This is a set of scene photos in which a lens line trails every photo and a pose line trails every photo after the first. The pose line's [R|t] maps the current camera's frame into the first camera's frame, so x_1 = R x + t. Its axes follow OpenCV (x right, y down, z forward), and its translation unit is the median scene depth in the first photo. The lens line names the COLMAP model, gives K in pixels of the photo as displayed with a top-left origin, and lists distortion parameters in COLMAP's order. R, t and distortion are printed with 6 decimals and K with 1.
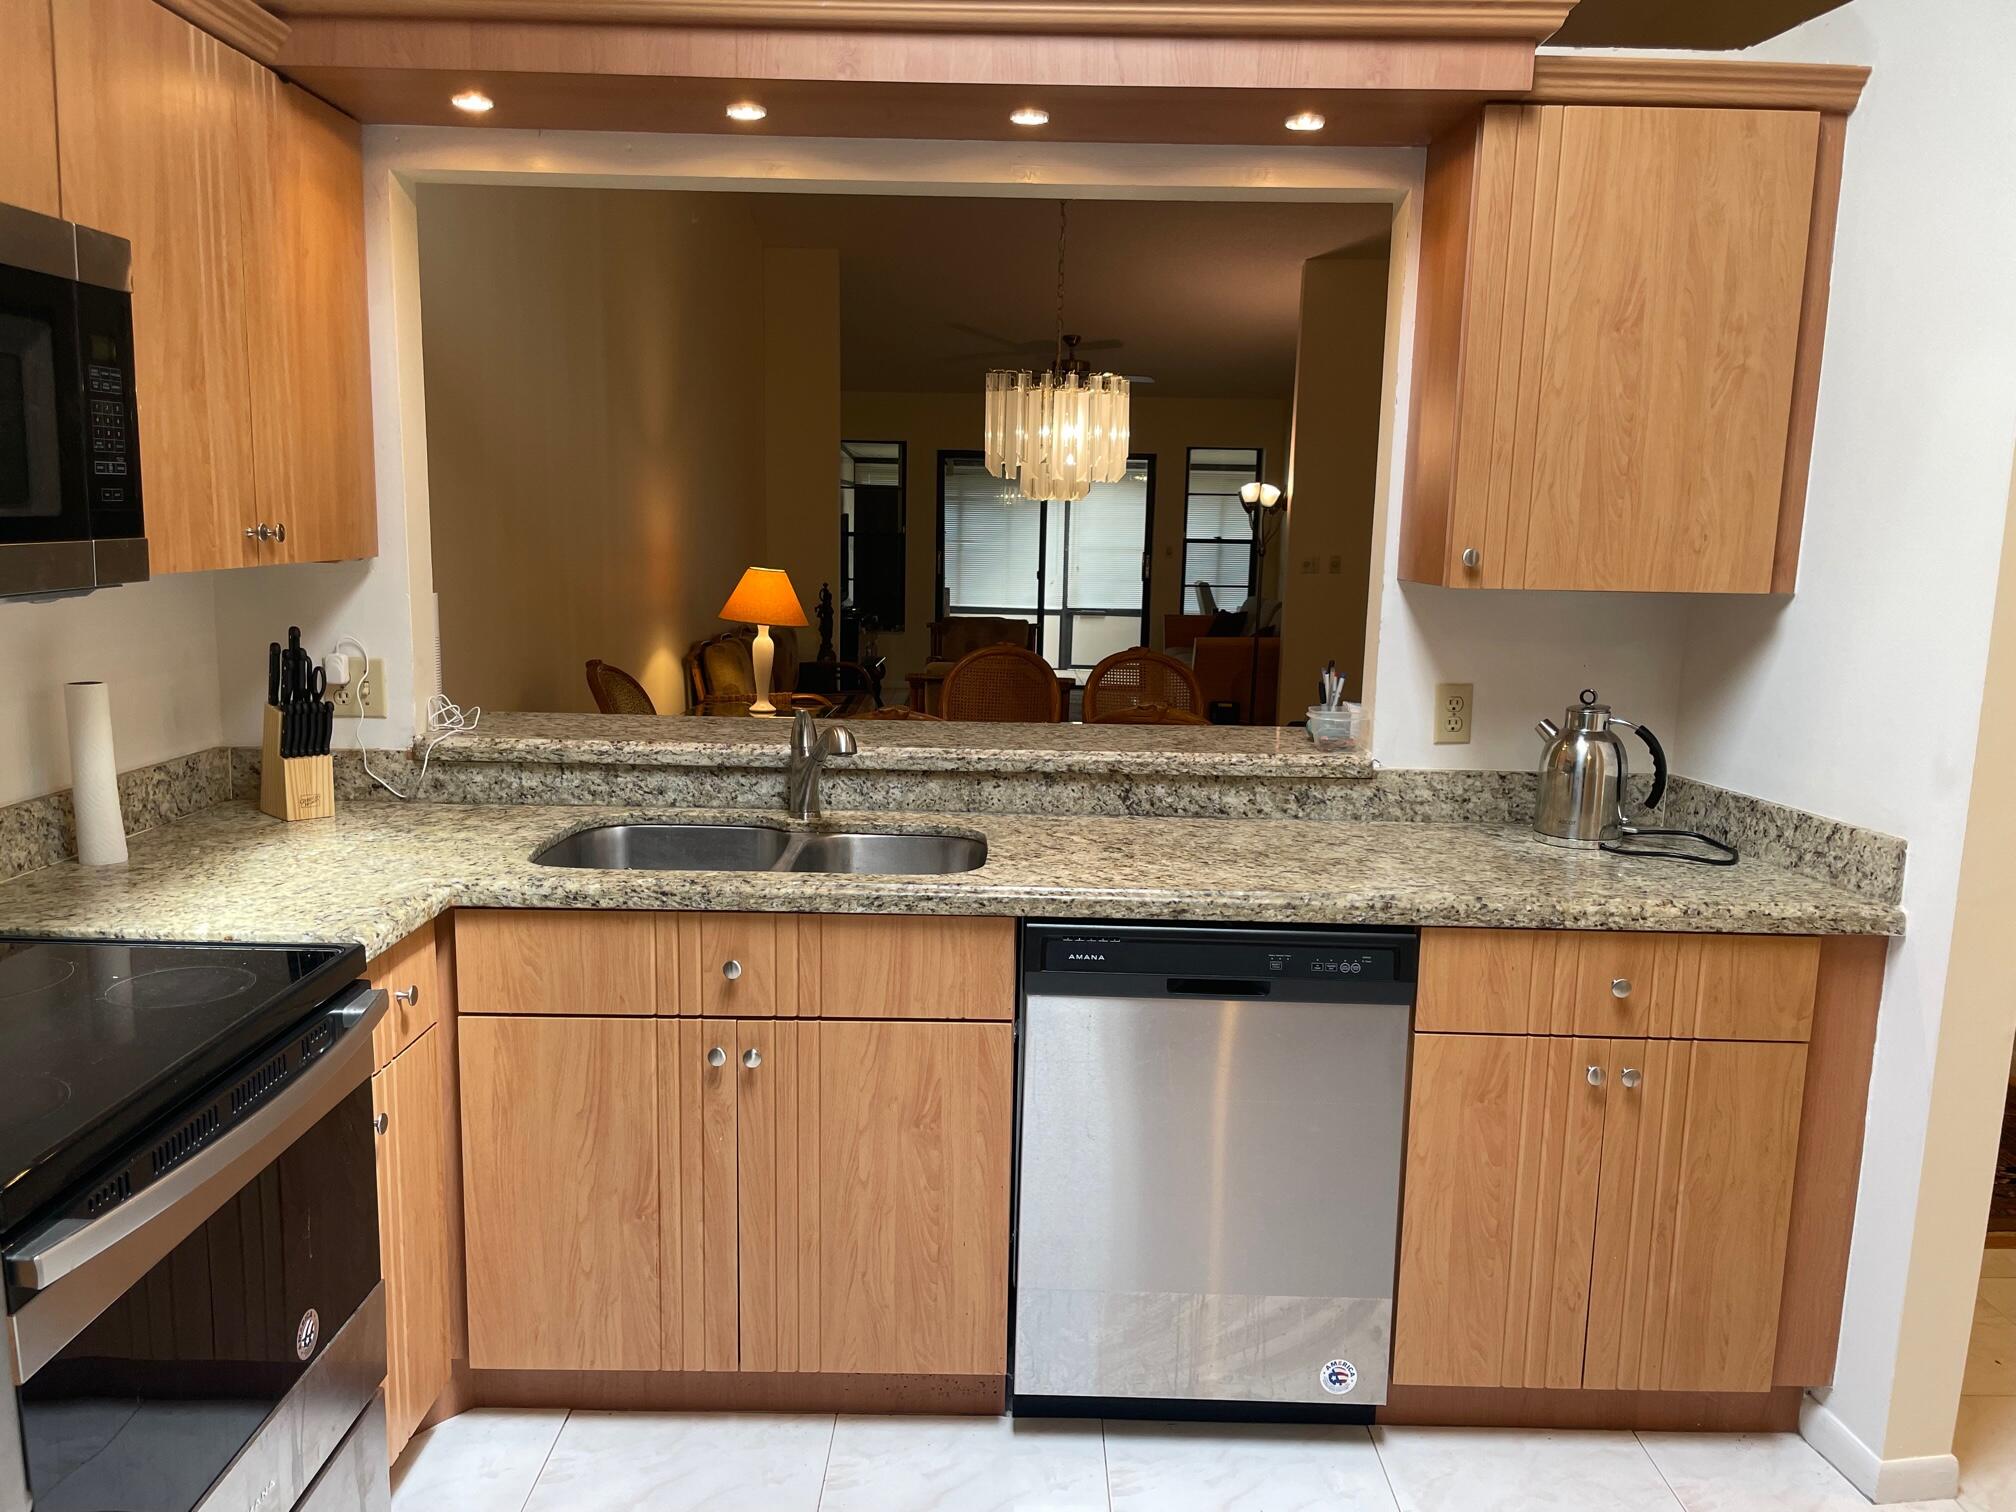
lens RADIAL K [[1540.9, 0, 1007.2], [0, 1540.9, 772.3], [0, 0, 1]] dist [0.083092, -0.118577]
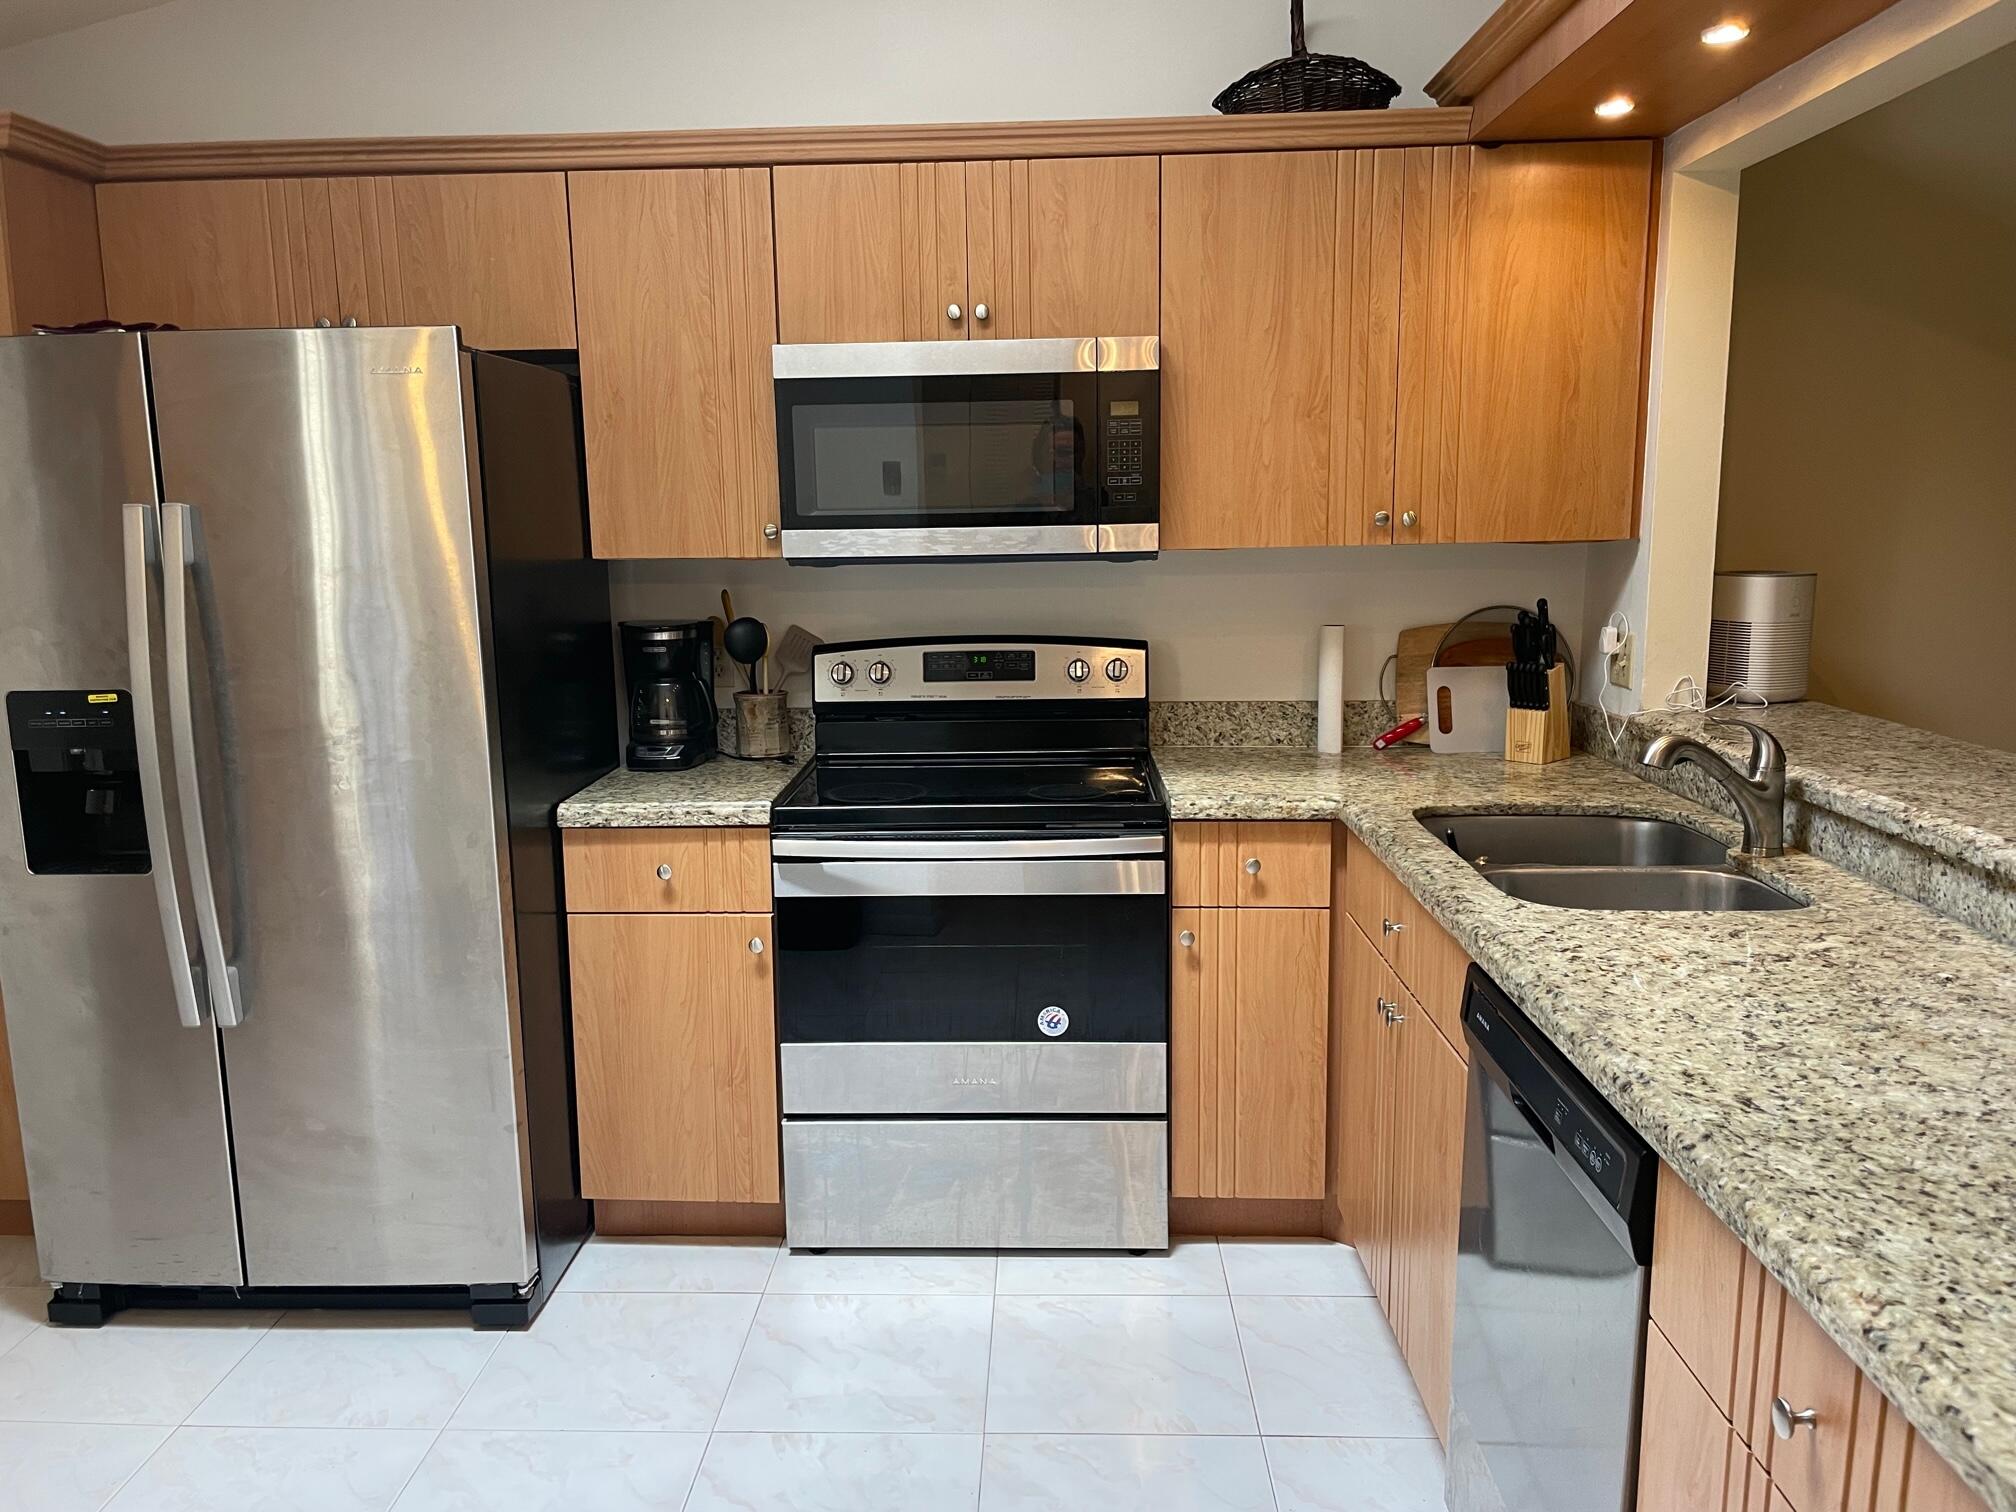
lens RADIAL K [[1540.9, 0, 994.4], [0, 1540.9, 757.7], [0, 0, 1]] dist [0.083092, -0.118577]
pose [[-0.031871, 0.139204, -0.989751, 0.806112], [-0.151781, 0.978095, 0.142452, -0.089098], [0.987900, 0.154765, -0.010045, 0.687378]]
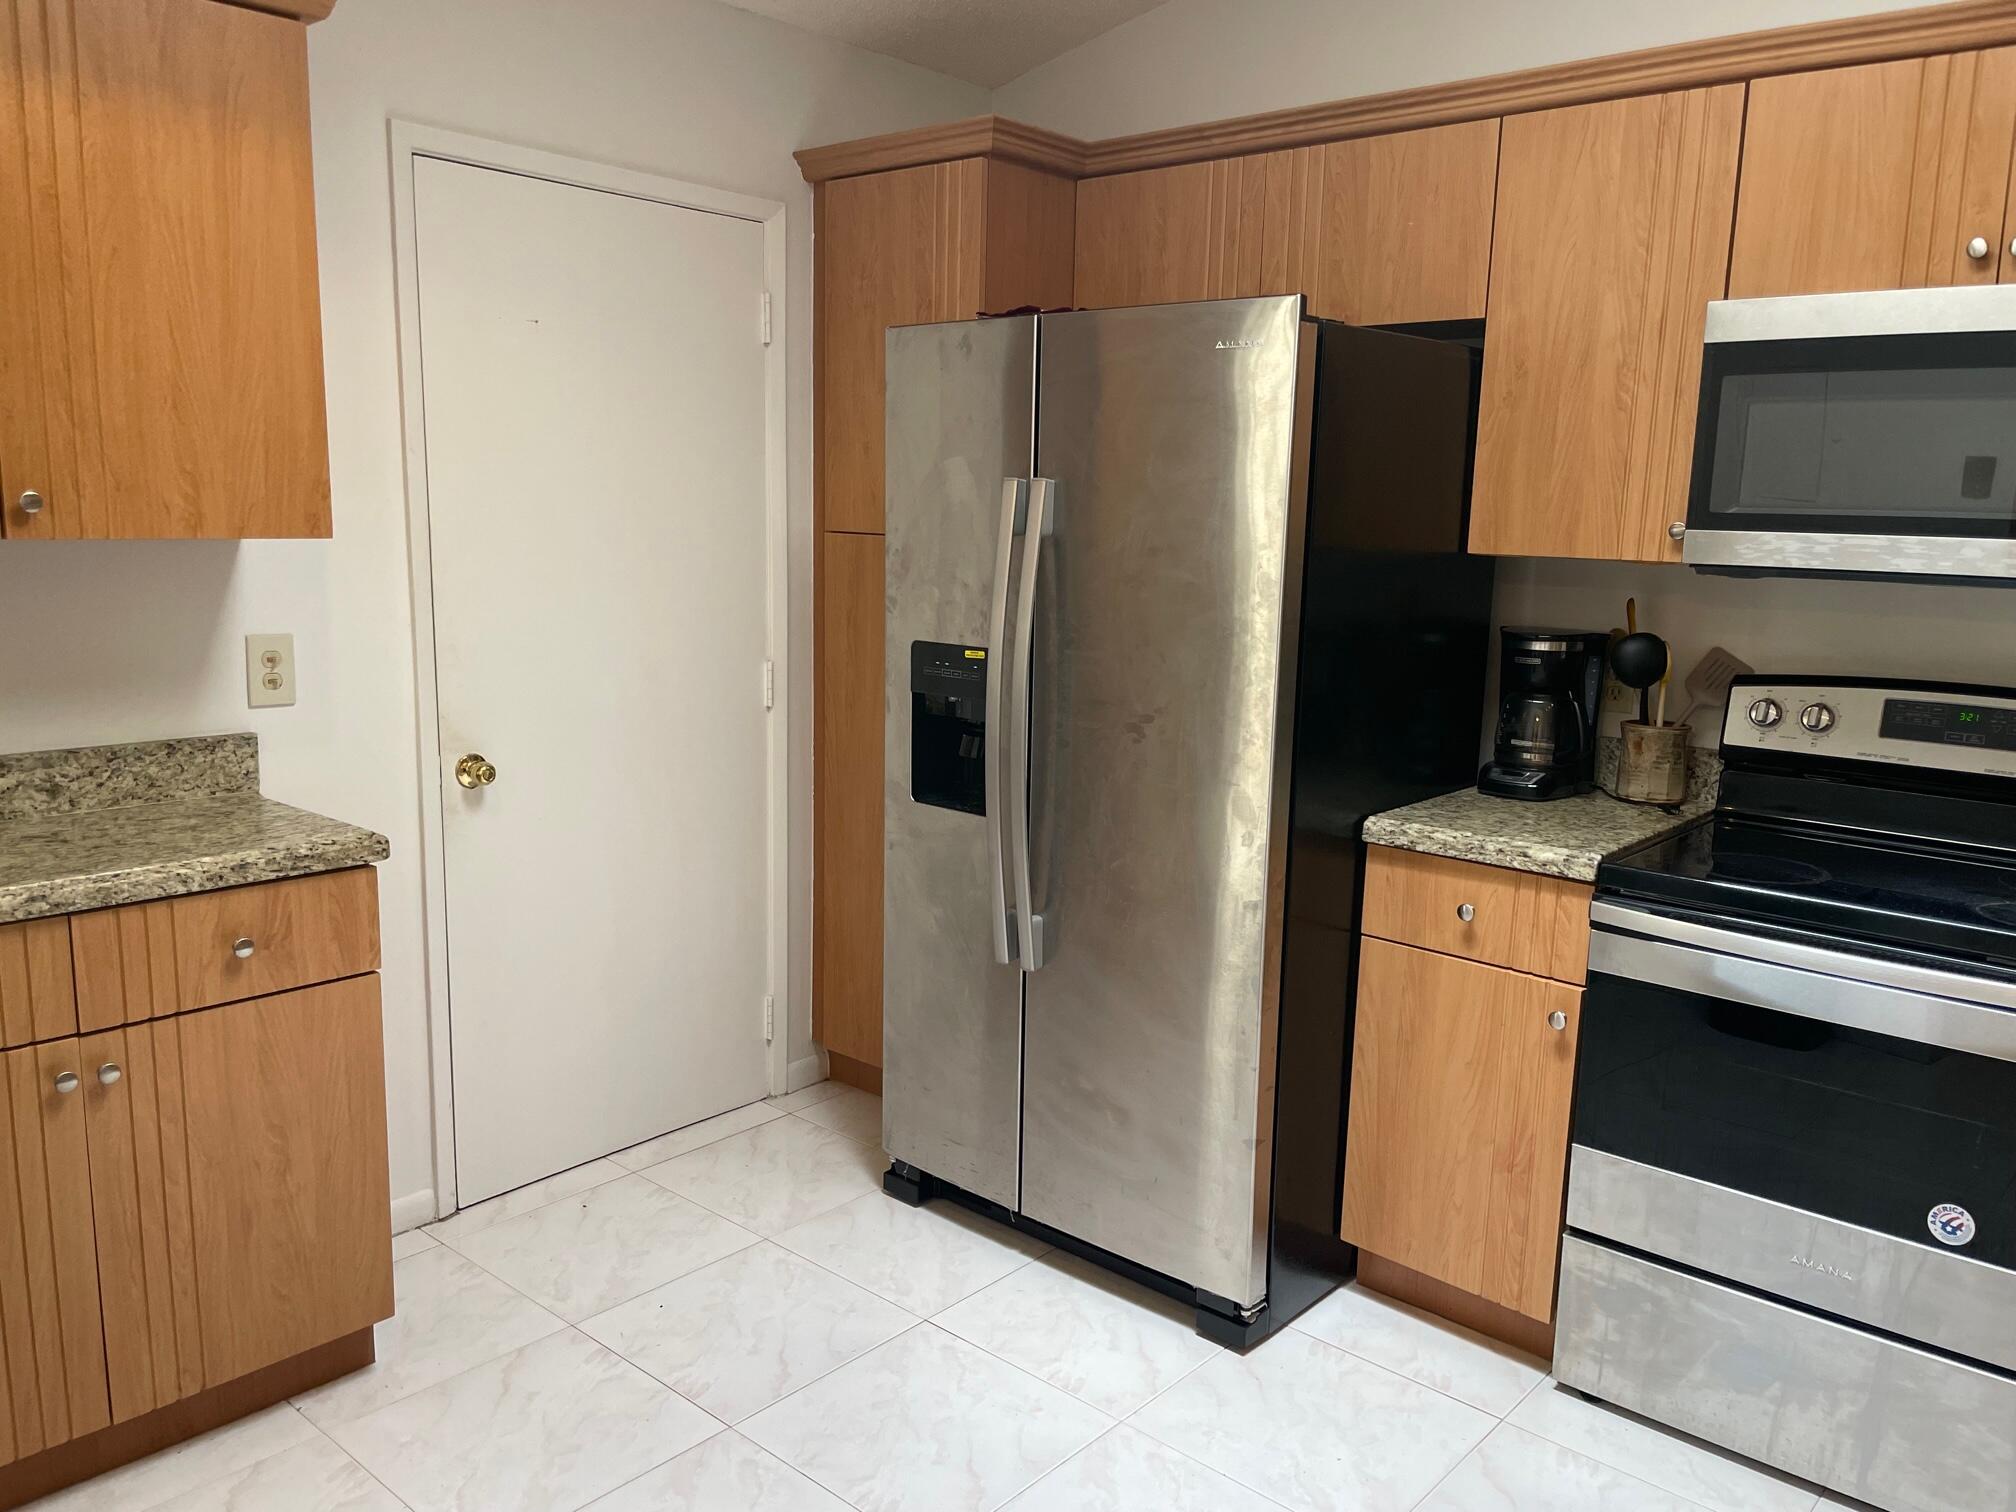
lens RADIAL K [[1540.9, 0, 1002.5], [0, 1540.9, 781.3], [0, 0, 1]] dist [0.083092, -0.118577]
pose [[-0.658148, 0.098084, -0.746473, 0.631494], [-0.164776, 0.948676, 0.269932, -0.110328], [0.734636, 0.300656, -0.608207, 0.817844]]
